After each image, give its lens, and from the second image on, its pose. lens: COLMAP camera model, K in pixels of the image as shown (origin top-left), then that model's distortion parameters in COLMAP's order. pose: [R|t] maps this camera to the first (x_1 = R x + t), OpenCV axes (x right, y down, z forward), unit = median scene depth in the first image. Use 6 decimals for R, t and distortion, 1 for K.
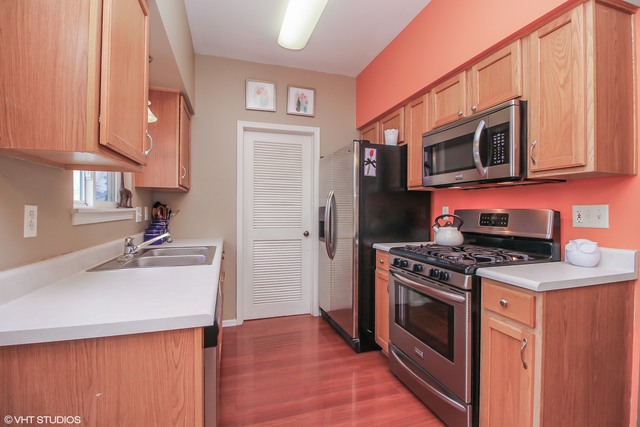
lens RADIAL K [[297.9, 0, 320.1], [0, 297.9, 210.6], [0, 0, 1]] dist [-0.005081, -0.000427]
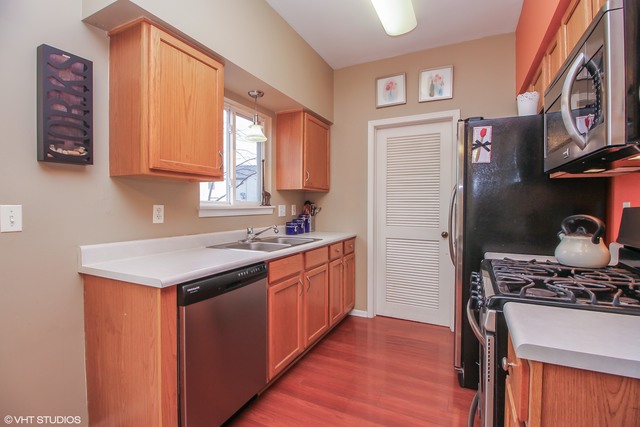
lens RADIAL K [[297.9, 0, 321.3], [0, 297.9, 210.2], [0, 0, 1]] dist [-0.005081, -0.000427]
pose [[0.725323, 0.007517, -0.688368, 0.339893], [-0.001201, 0.999953, 0.009654, -0.002134], [0.688408, -0.006176, 0.725298, 0.140022]]
